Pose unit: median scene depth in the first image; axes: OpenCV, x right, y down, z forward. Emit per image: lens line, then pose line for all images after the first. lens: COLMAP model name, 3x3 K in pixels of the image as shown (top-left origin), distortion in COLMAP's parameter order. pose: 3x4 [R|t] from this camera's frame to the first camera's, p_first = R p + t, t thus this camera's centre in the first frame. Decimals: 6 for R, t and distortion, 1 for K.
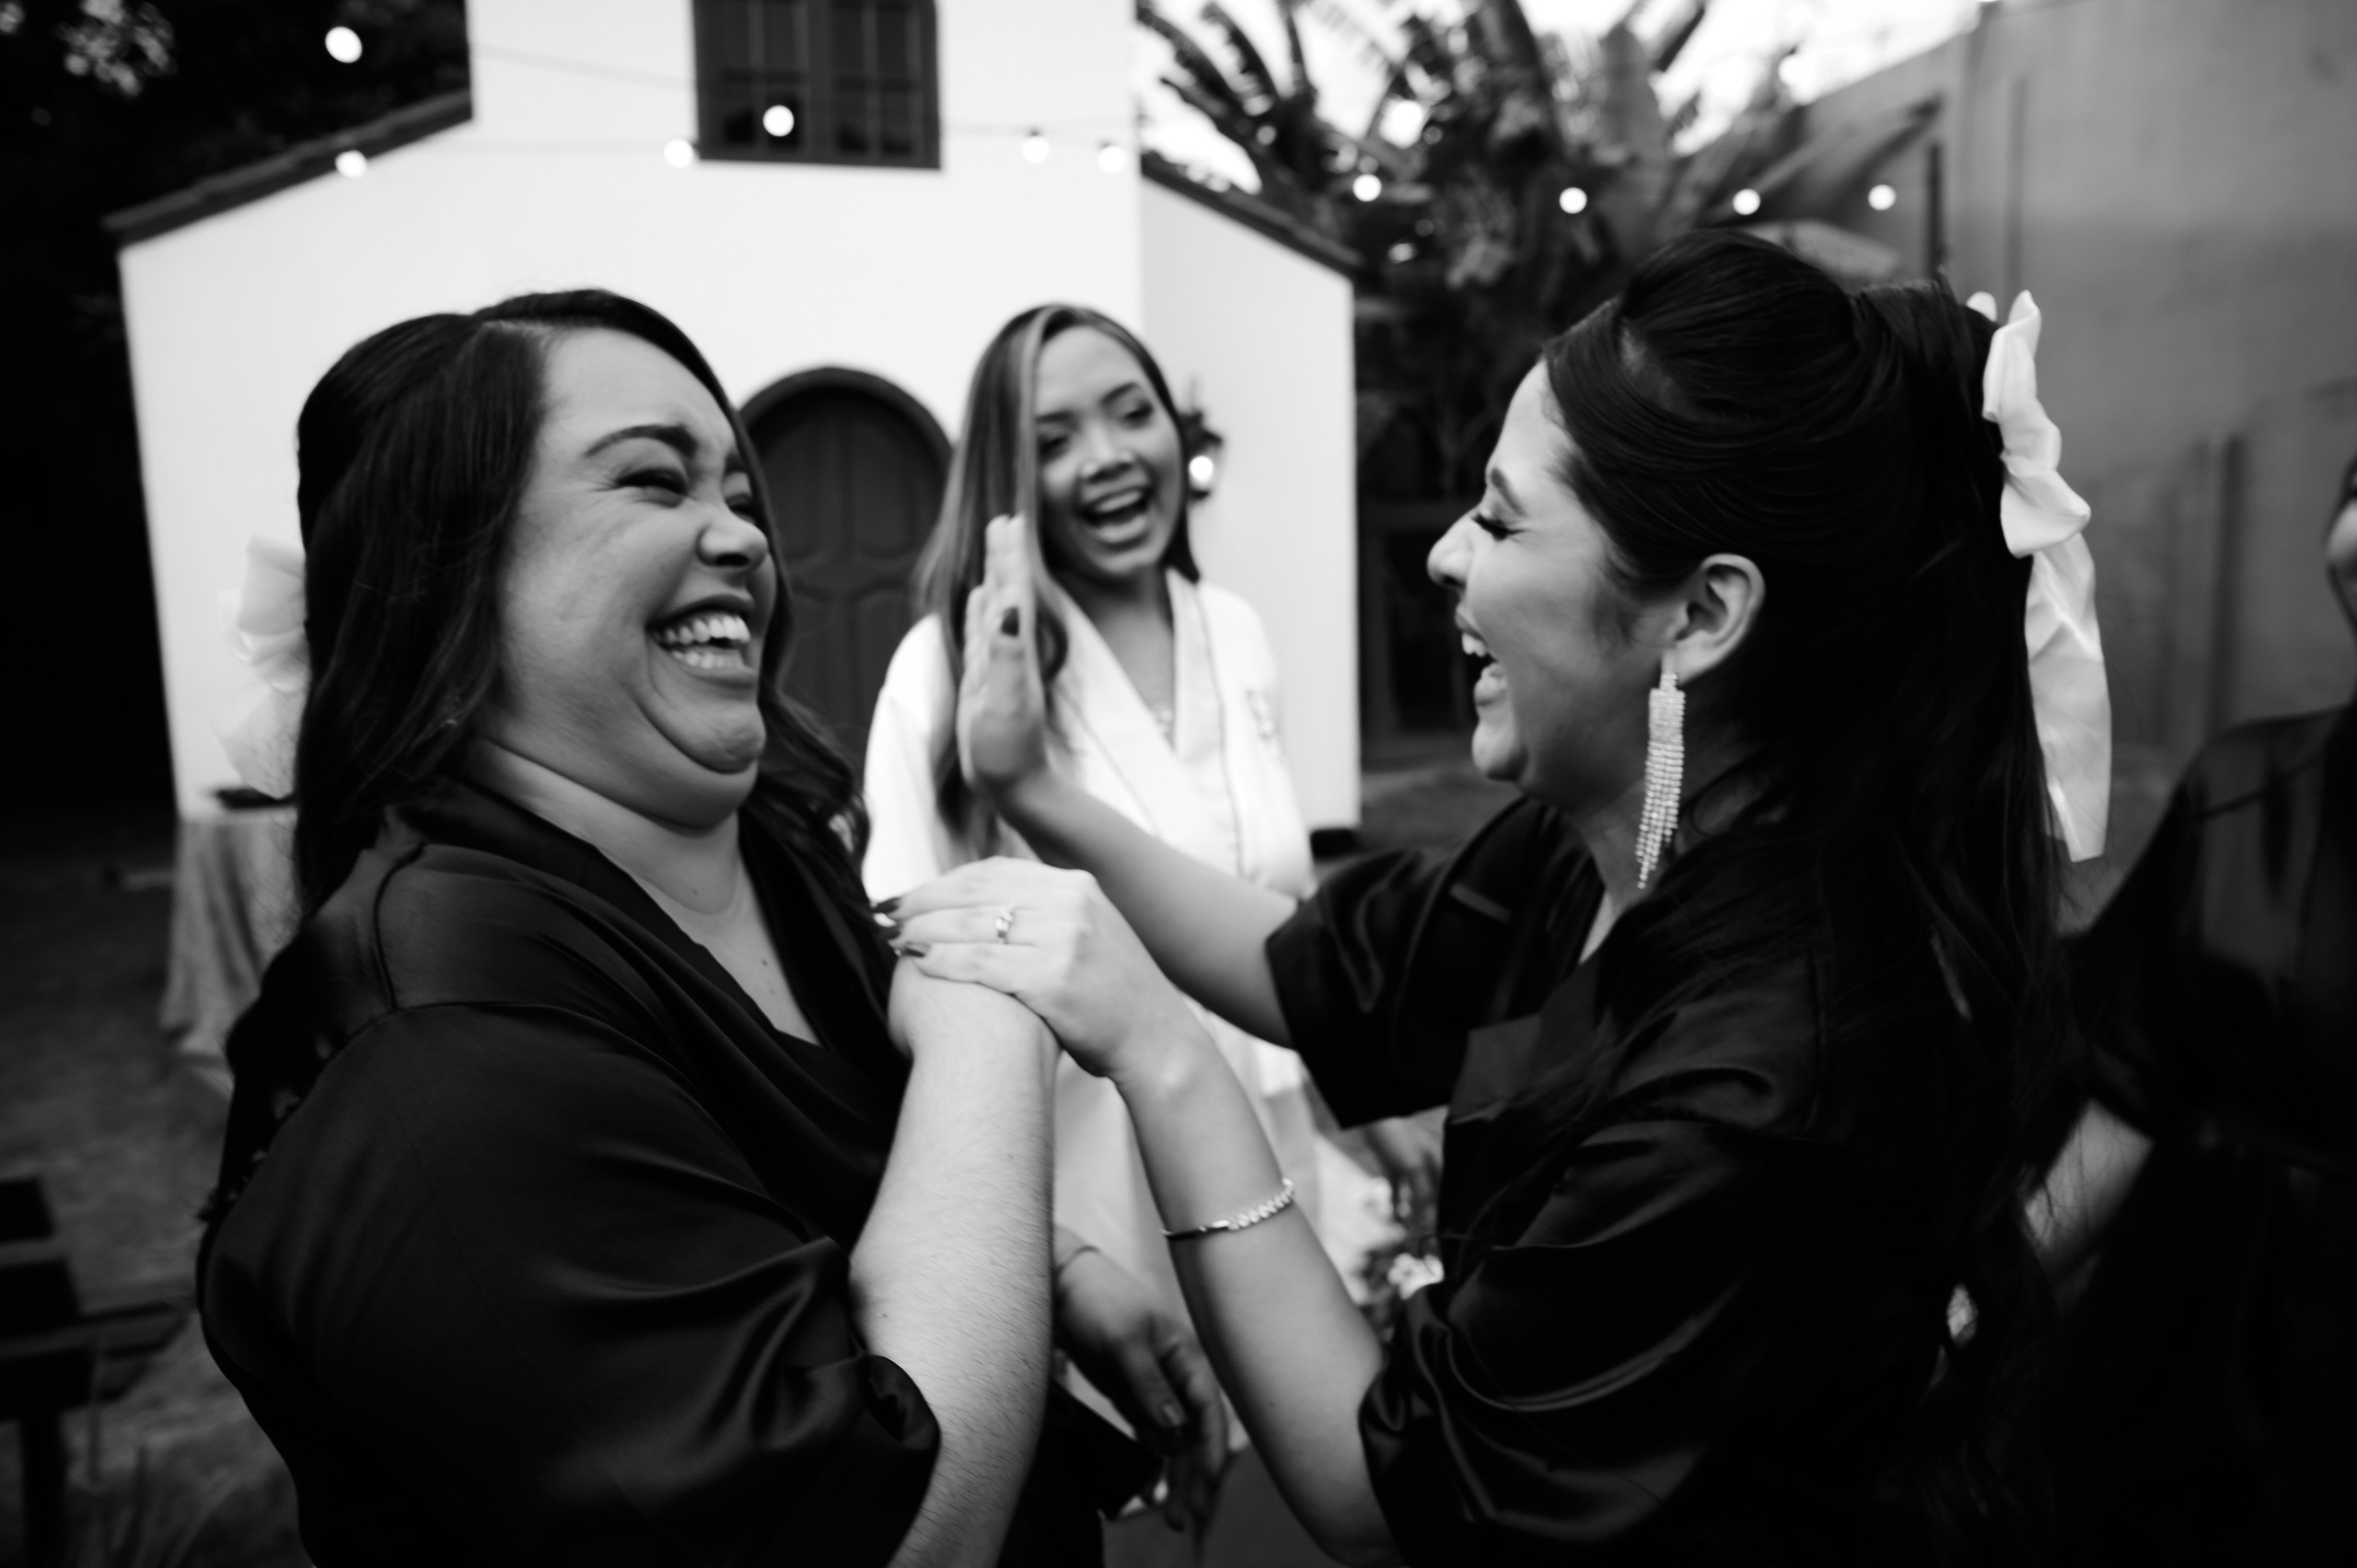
lens RADIAL K [[1522.7, 0, 1170.7], [0, 1522.7, 761.8], [0, 0, 1]] dist [-0.092814, 0.089831]
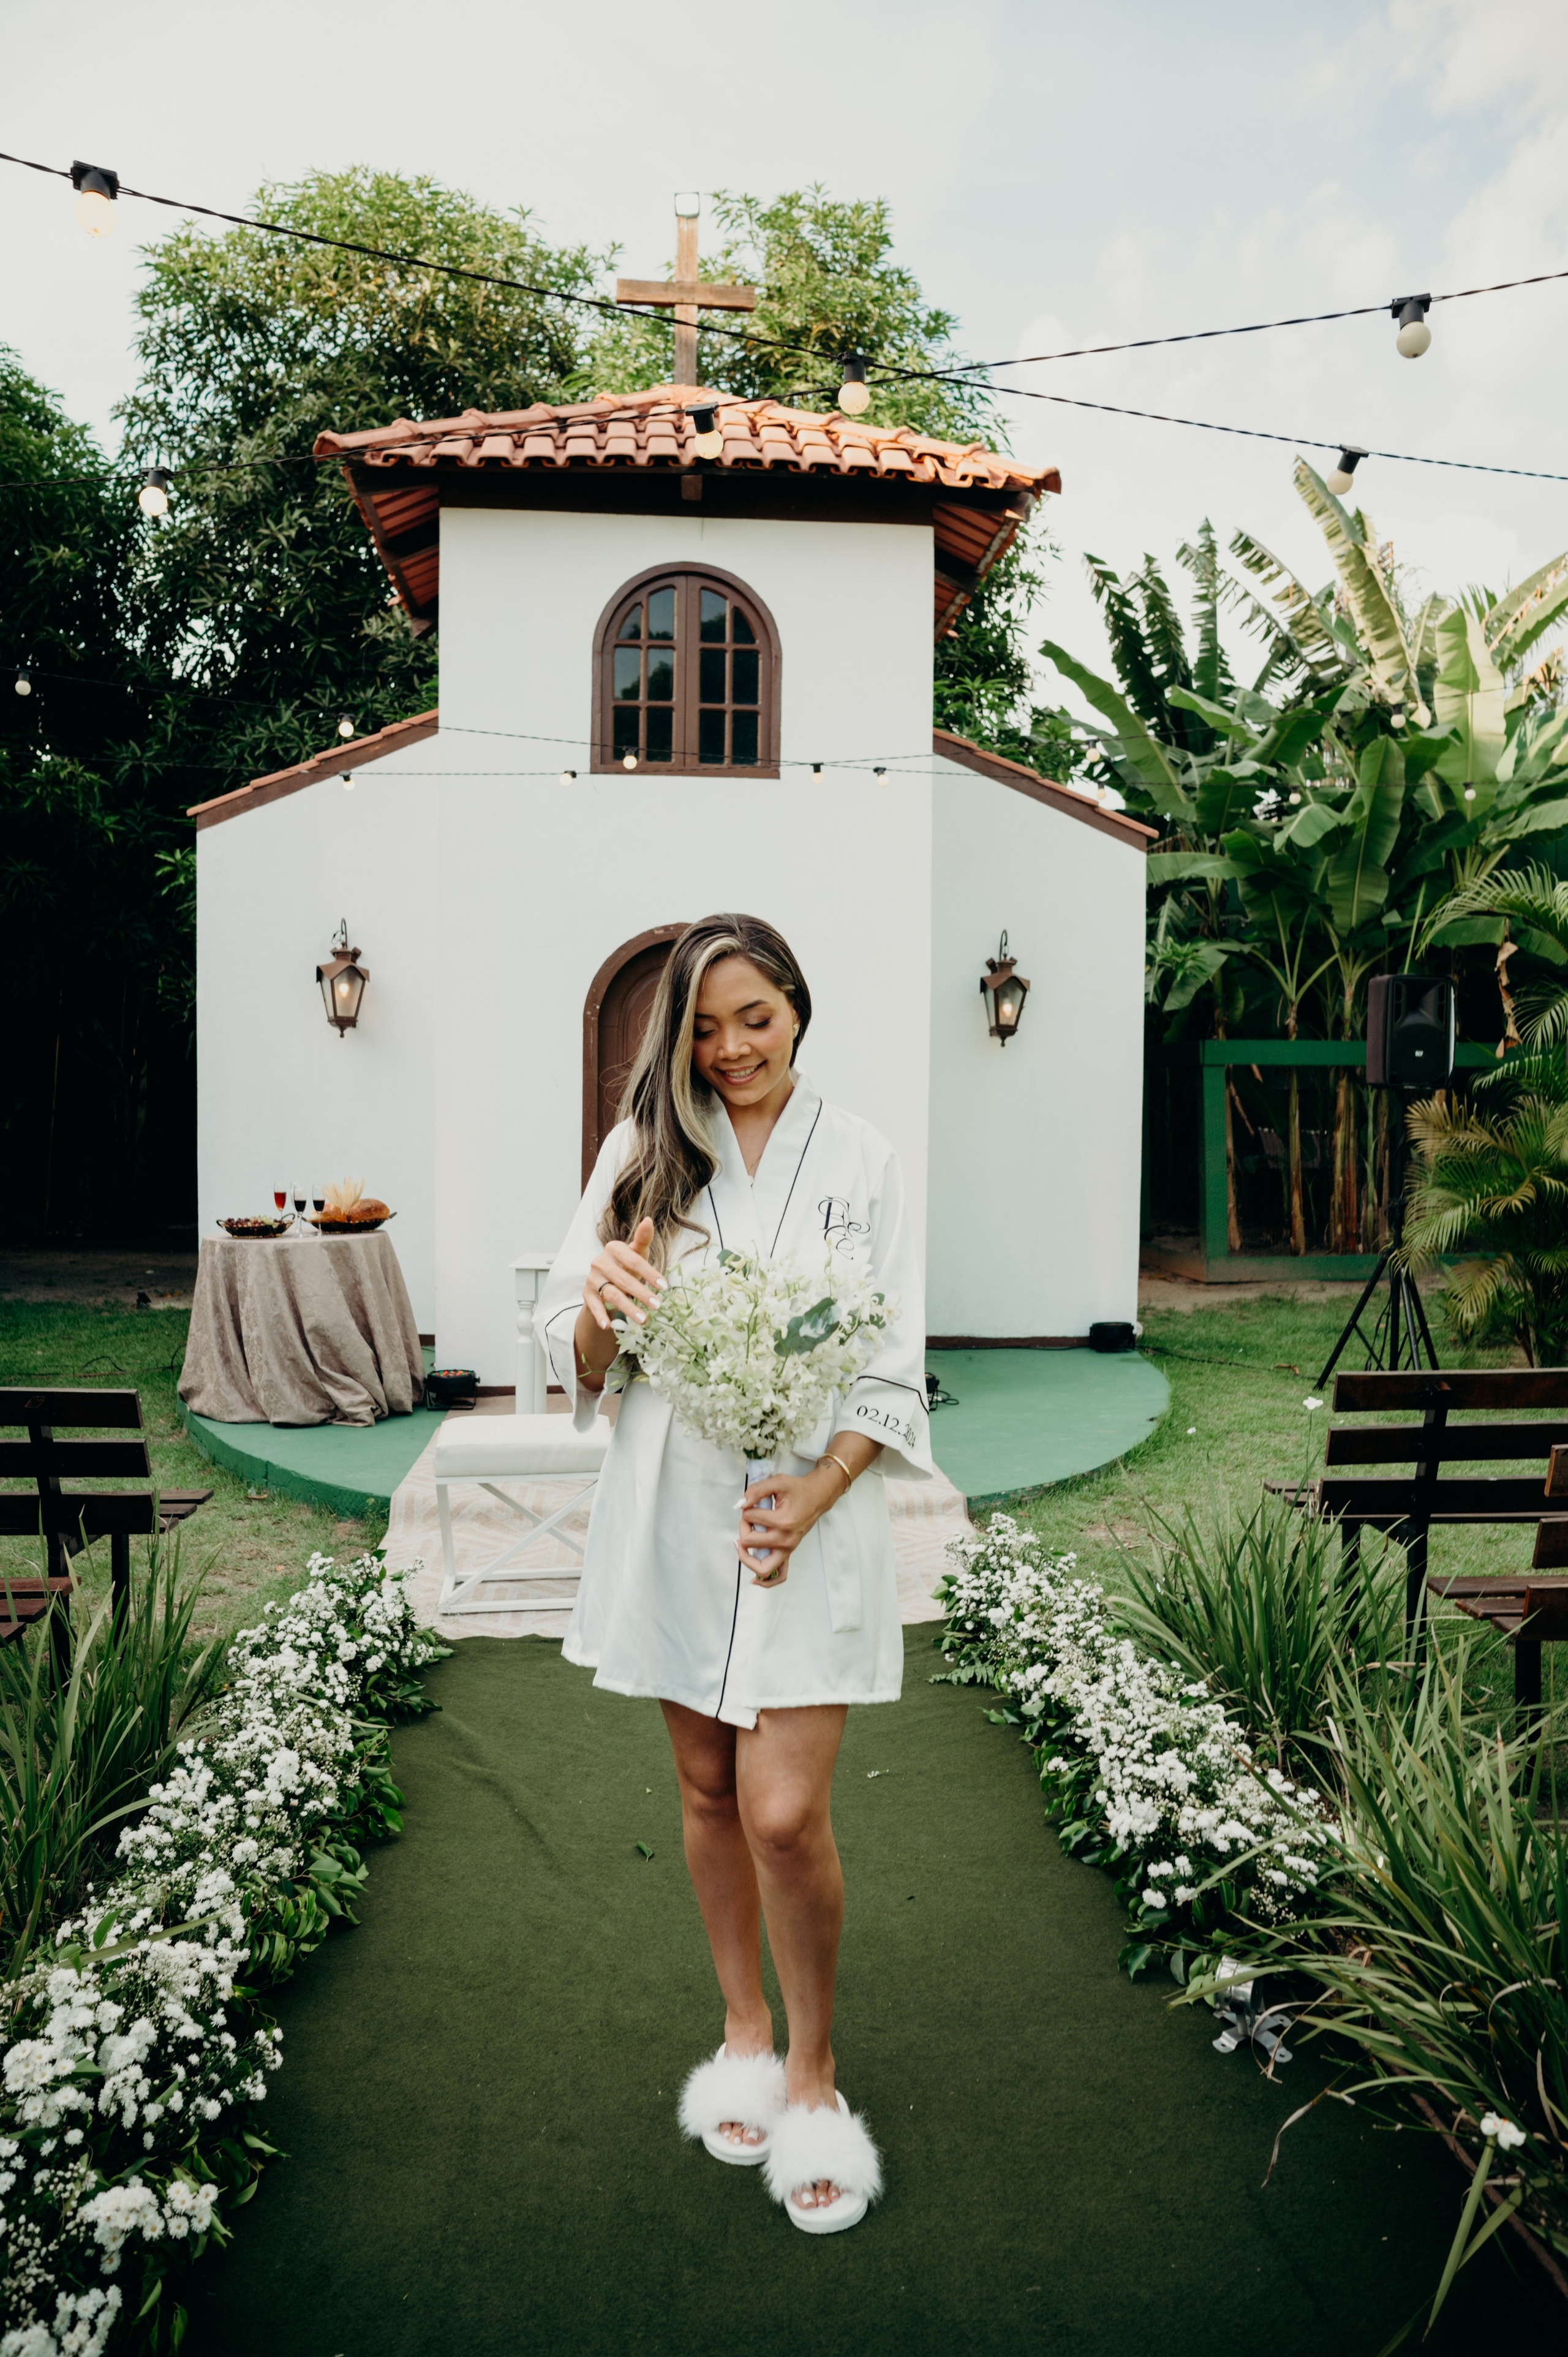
lens RADIAL K [[1532.2, 0, 767.8], [0, 1532.2, 1188.4], [0, 0, 1]] dist [-0.089728, 0.085153]
pose [[0.974088, 0.050874, -0.220371, 0.096808], [-0.064566, 0.996376, -0.055376, 0.019562], [0.216755, 0.068170, 0.973843, -0.163676]]
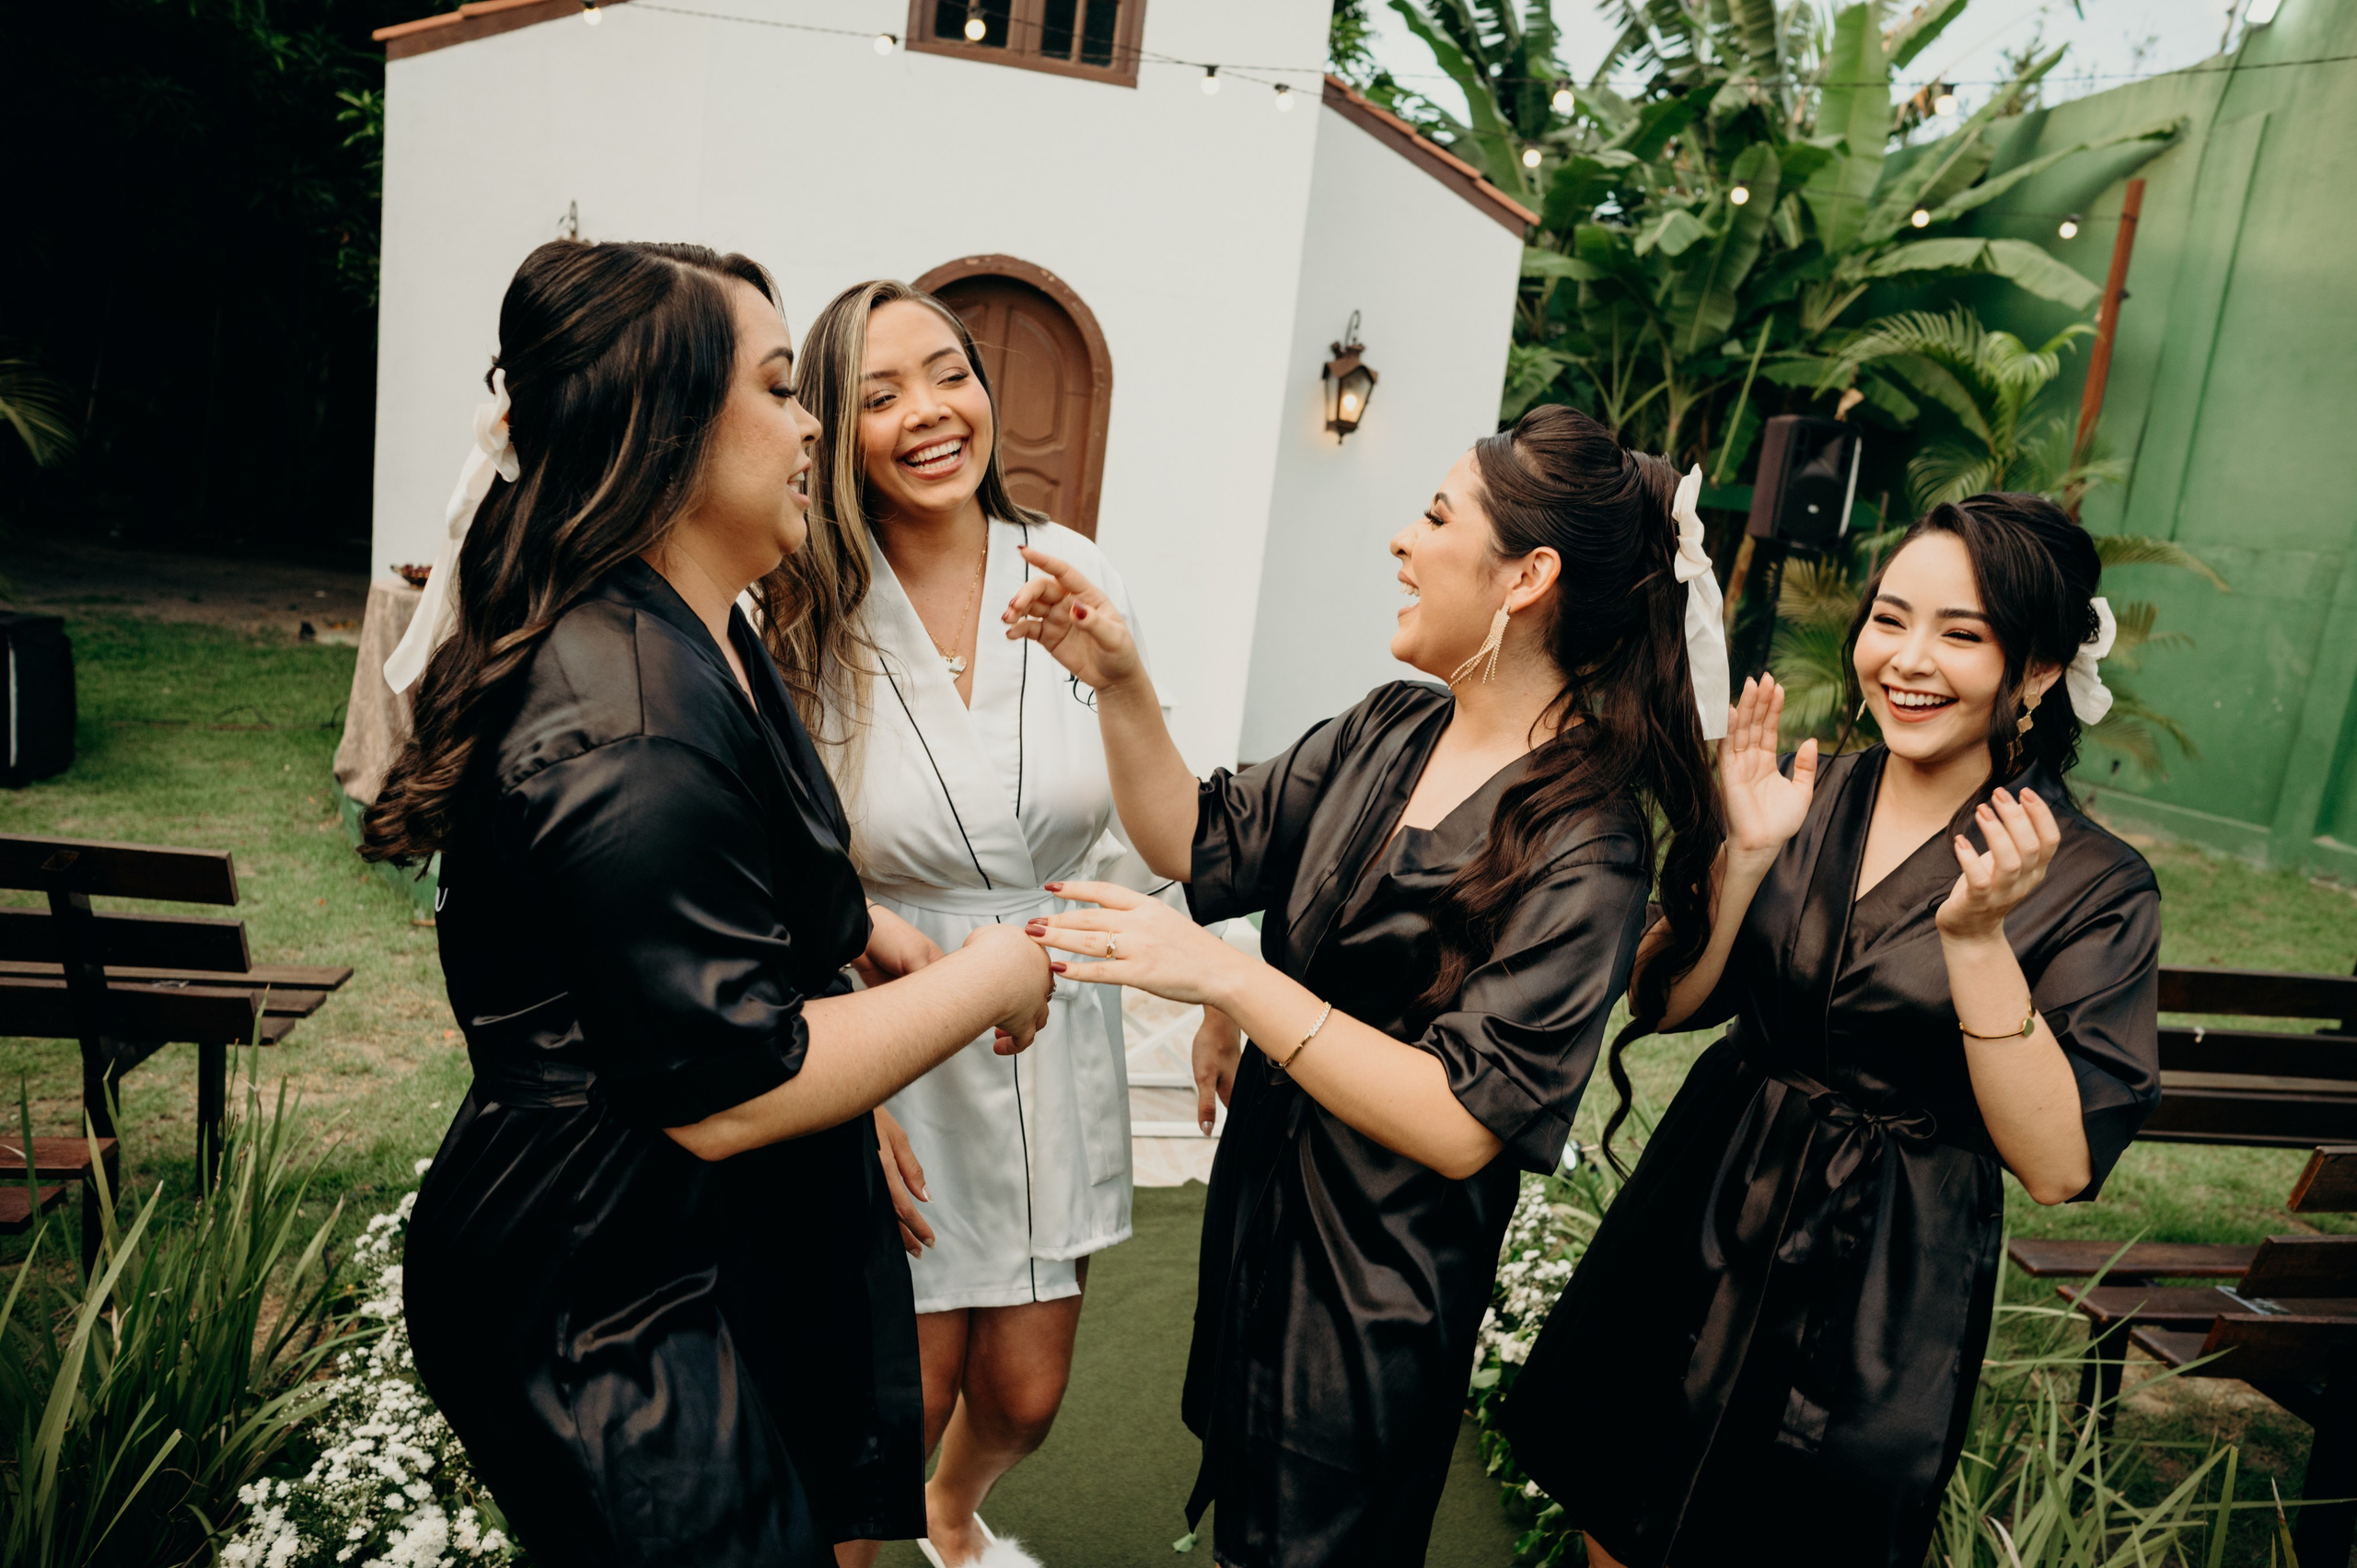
lens RADIAL K [[1522.7, 0, 1170.7], [0, 1522.7, 761.8], [0, 0, 1]] dist [-0.092814, 0.089831]
pose [[0.982884, 0.162942, -0.085963, 0.026573], [-0.157700, 0.985369, 0.064640, -0.000404], [0.095238, -0.049978, 0.994199, -0.040738]]
